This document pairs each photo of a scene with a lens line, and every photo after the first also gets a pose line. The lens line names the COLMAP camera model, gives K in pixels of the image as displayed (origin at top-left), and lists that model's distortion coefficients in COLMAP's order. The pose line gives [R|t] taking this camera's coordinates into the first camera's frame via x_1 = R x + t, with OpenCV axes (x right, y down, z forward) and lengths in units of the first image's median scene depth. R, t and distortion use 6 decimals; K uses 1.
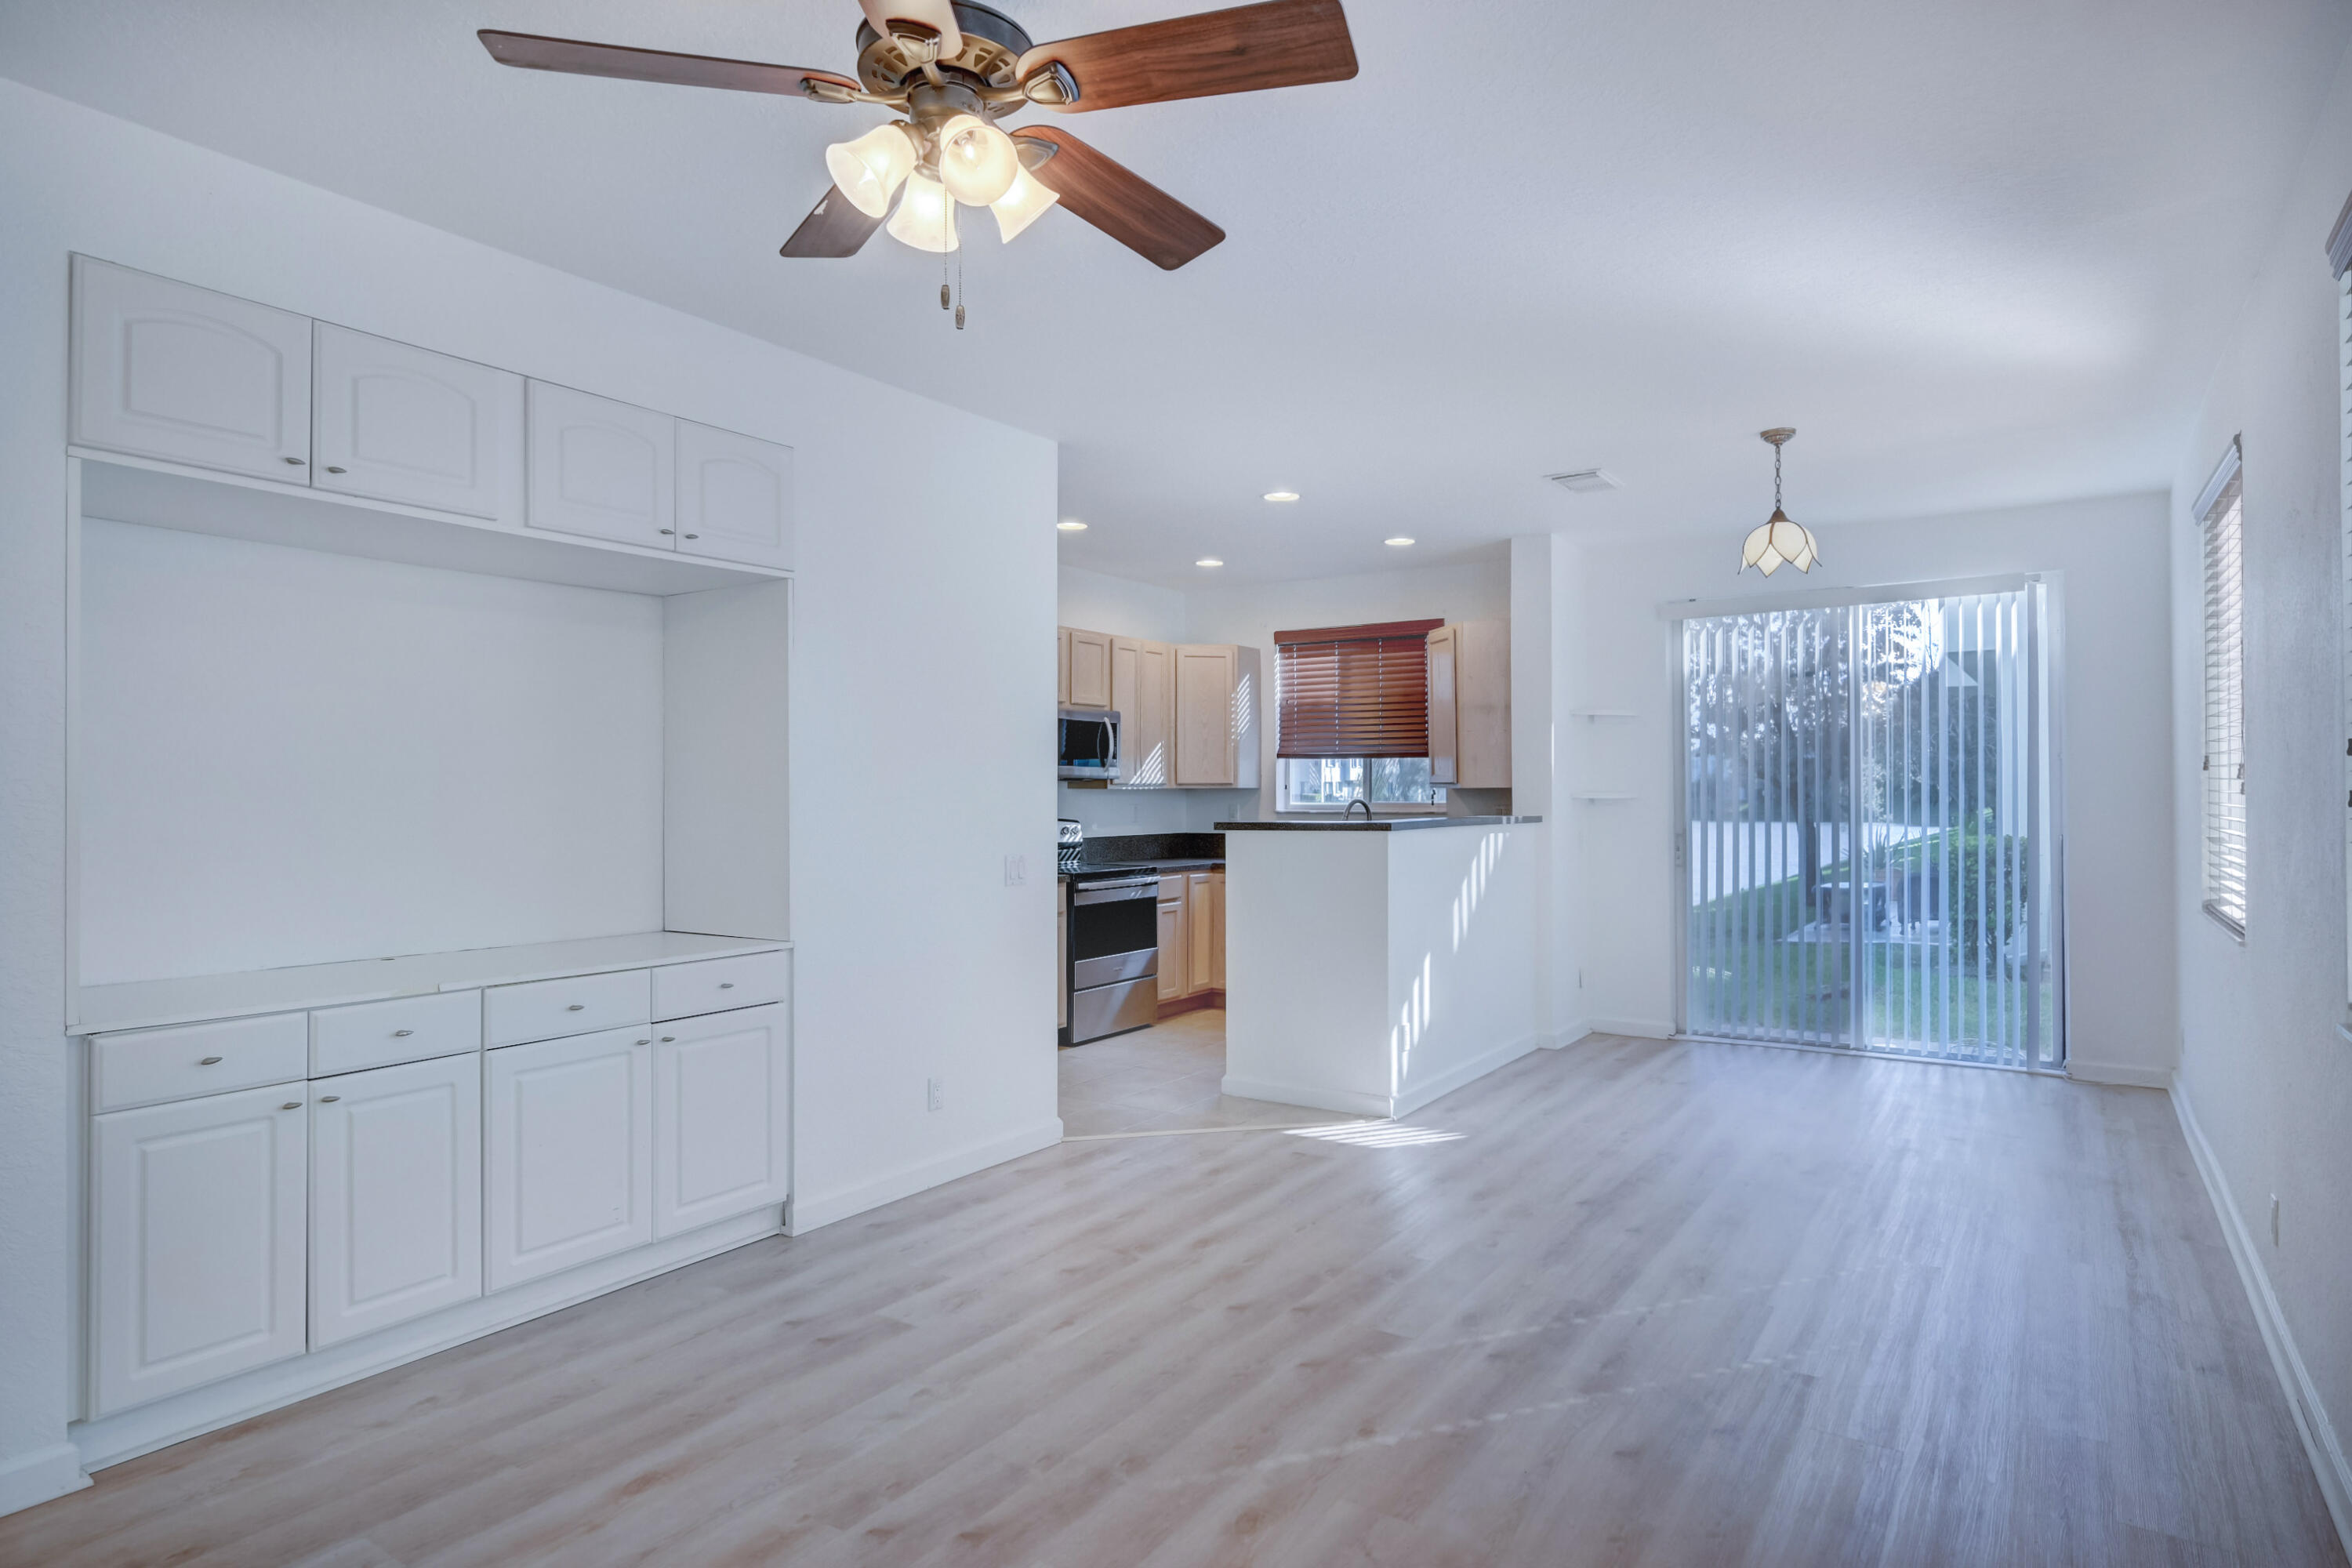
lens RADIAL K [[1295.1, 0, 1127.0], [0, 1295.1, 798.2], [0, 0, 1]] dist [0.001226, 0.001759]
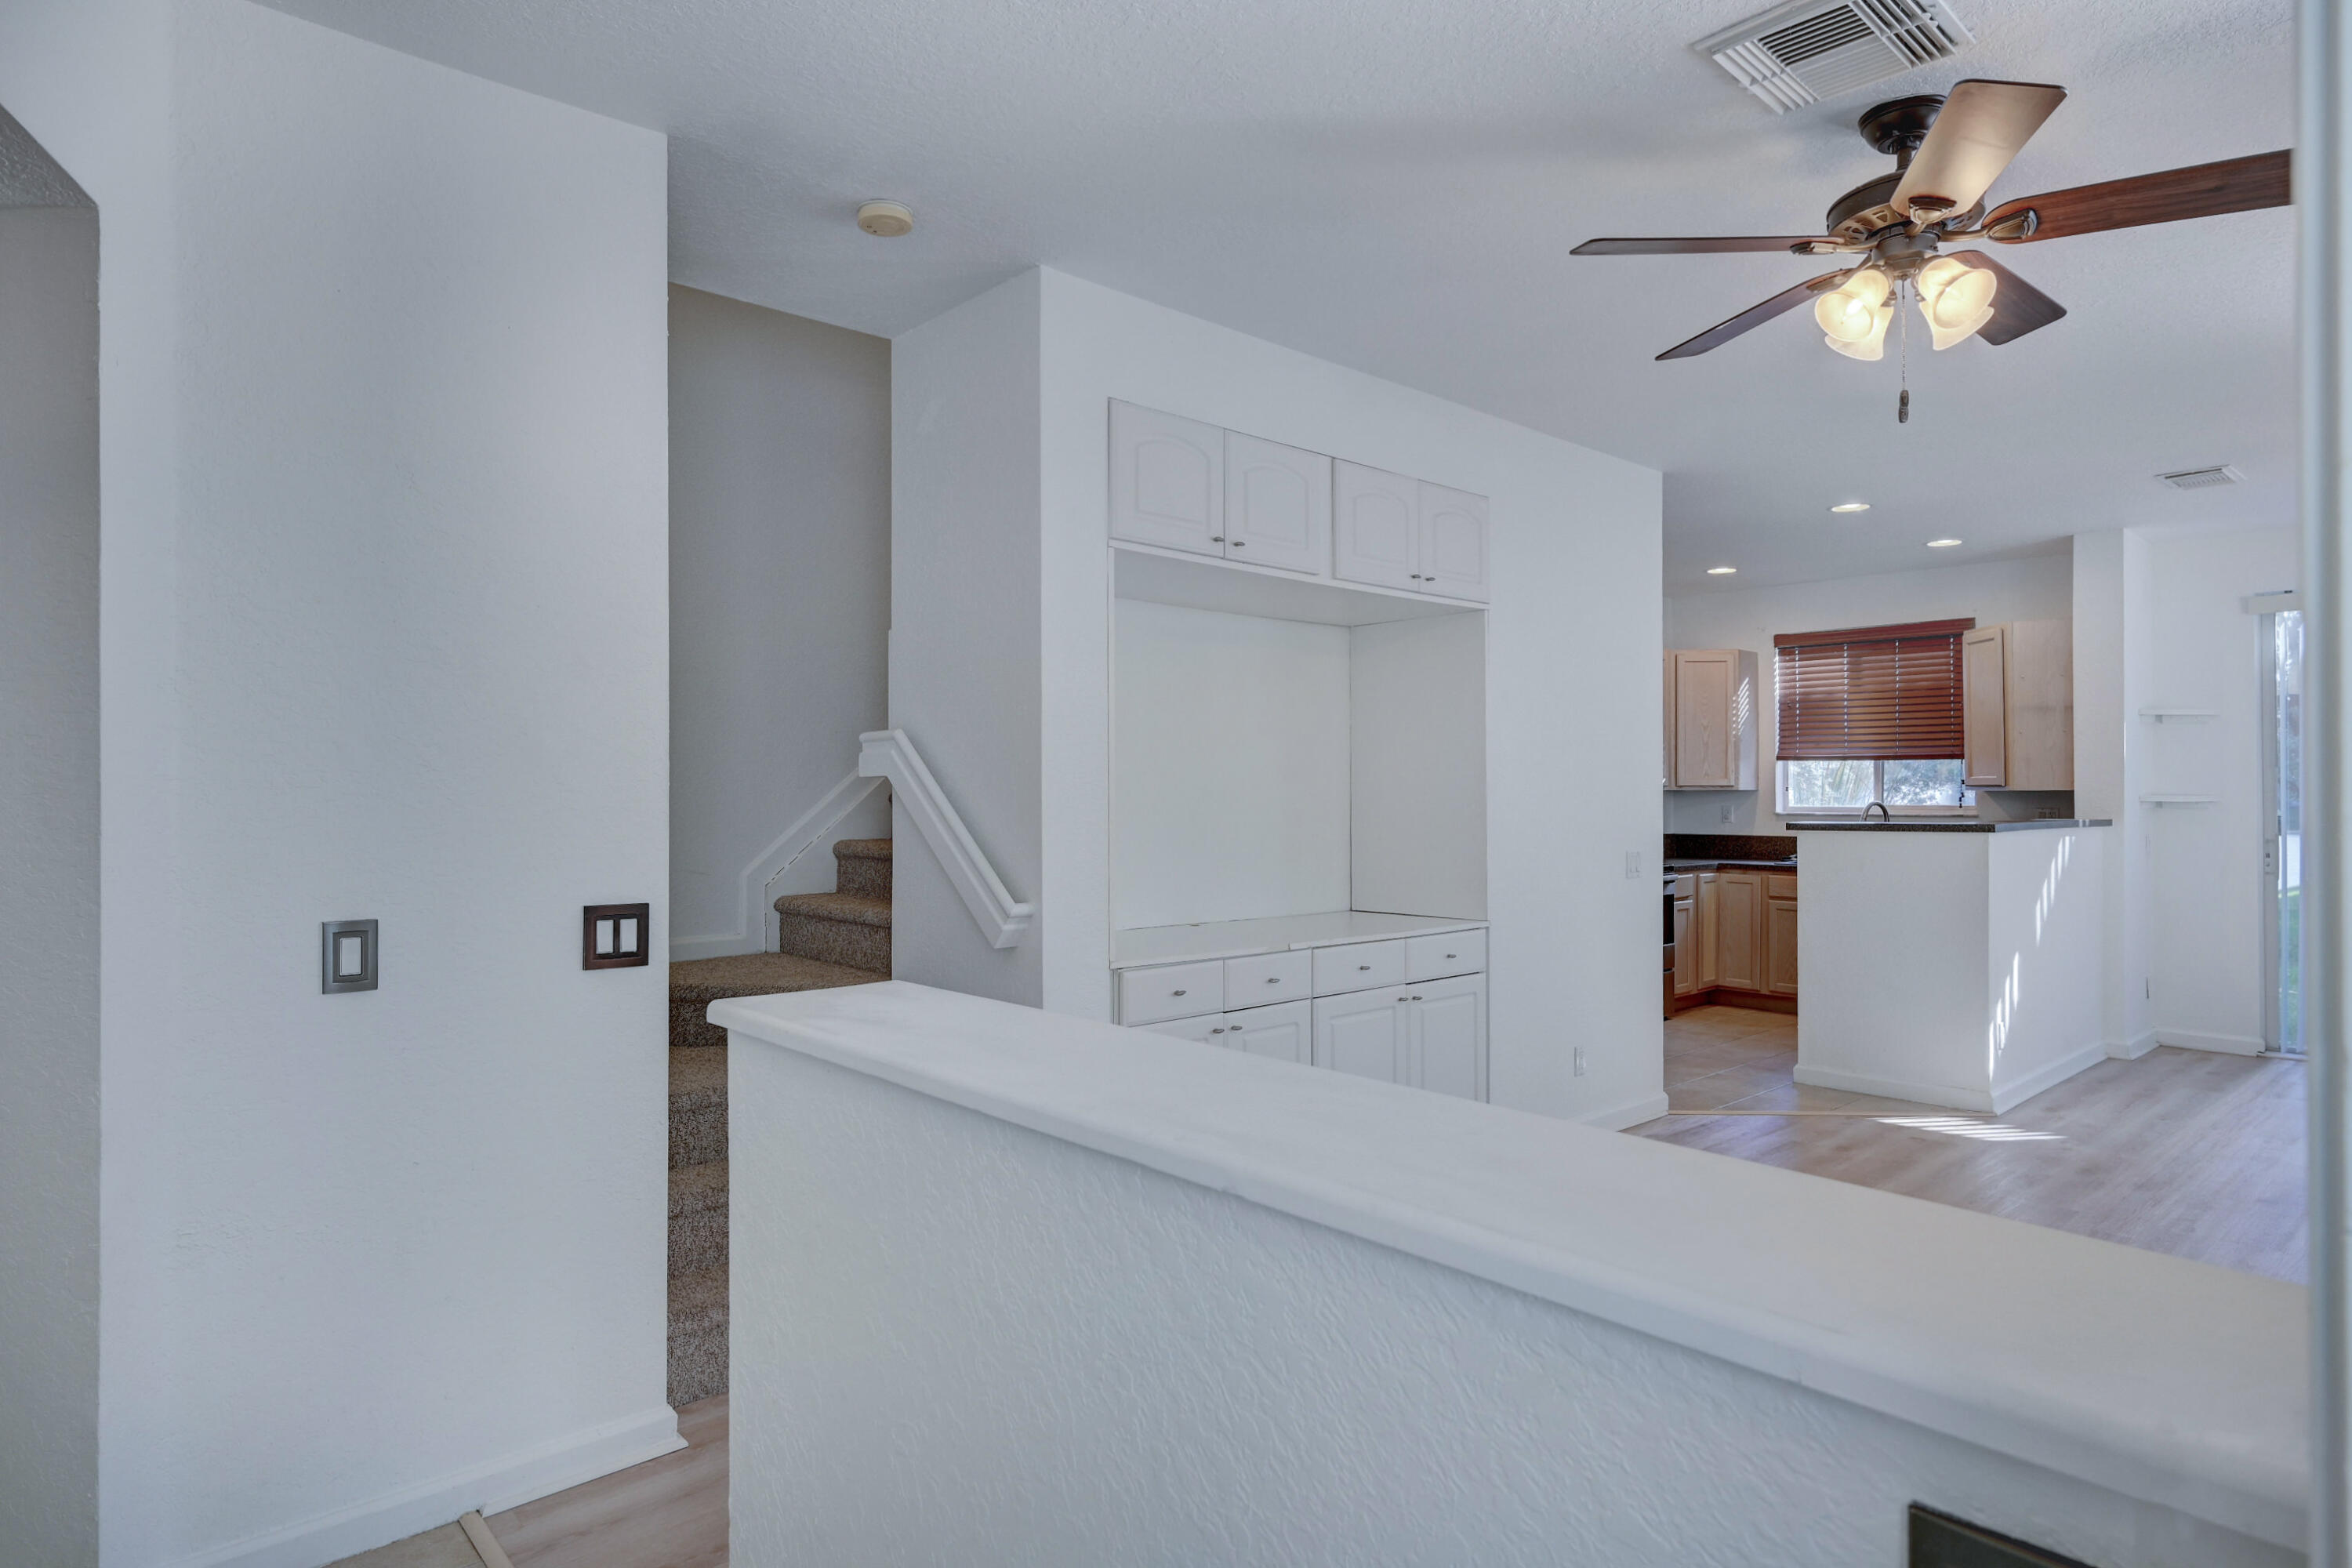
lens RADIAL K [[1295.1, 0, 1127.0], [0, 1295.1, 798.2], [0, 0, 1]] dist [0.001226, 0.001759]
pose [[0.972711, 0.003651, -0.231992, -0.175800], [-0.003832, 0.999993, -0.000329, 0.000957], [0.231989, 0.001209, 0.972718, -0.120790]]
